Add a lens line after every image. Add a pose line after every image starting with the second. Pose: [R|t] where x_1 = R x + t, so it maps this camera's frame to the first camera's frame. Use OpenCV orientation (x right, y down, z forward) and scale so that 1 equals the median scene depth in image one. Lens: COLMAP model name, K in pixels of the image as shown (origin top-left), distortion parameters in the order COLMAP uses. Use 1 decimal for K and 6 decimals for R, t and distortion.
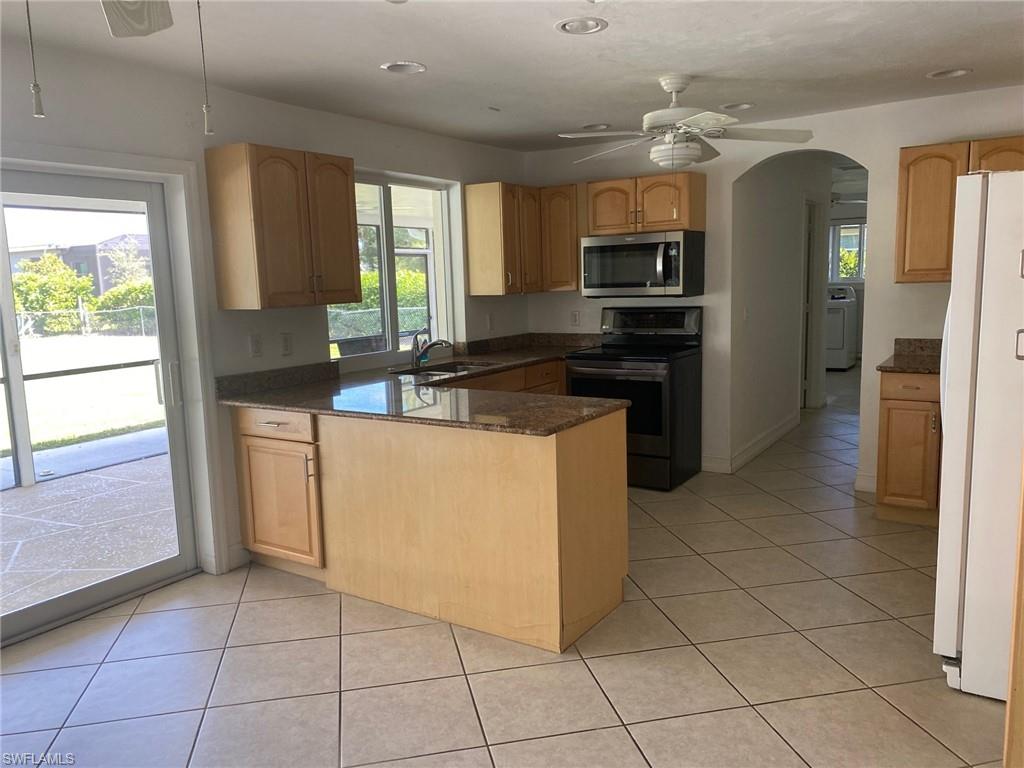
lens RADIAL K [[795.7, 0, 510.4], [0, 795.7, 391.0], [0, 0, 1]] dist [0.070668, -0.097312]
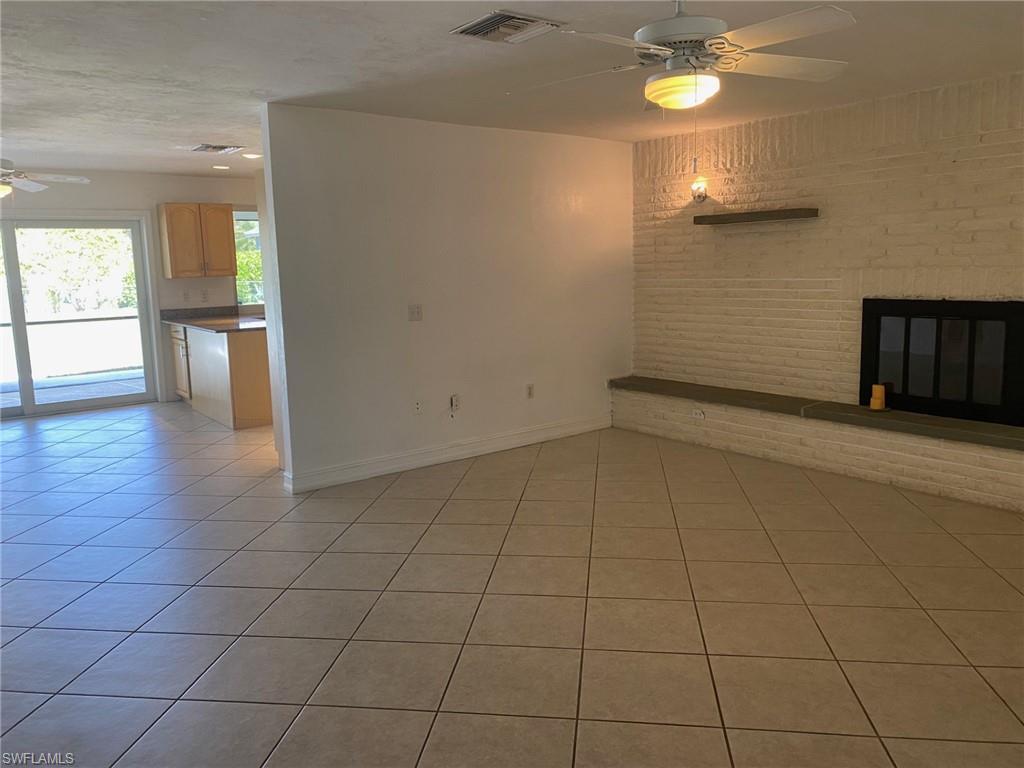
lens RADIAL K [[795.7, 0, 510.4], [0, 795.7, 391.0], [0, 0, 1]] dist [0.070668, -0.097312]
pose [[0.942592, 0.061165, -0.328298, 0.966741], [-0.050954, 0.997915, 0.039622, 0.052380], [0.330037, -0.020619, 0.943743, -0.570388]]
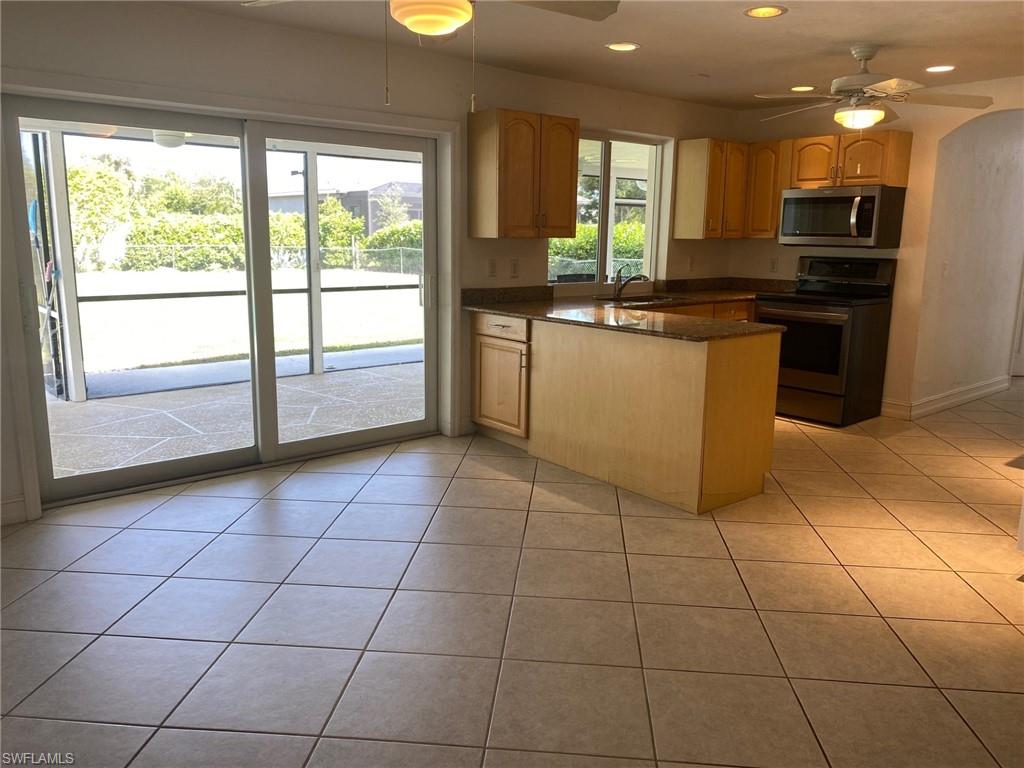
lens RADIAL K [[795.7, 0, 510.4], [0, 795.7, 391.0], [0, 0, 1]] dist [0.070668, -0.097312]
pose [[0.956595, 0.098607, -0.274230, 0.067208], [-0.083684, 0.994329, 0.065623, 0.044687], [0.279146, -0.039826, 0.959422, -0.189497]]
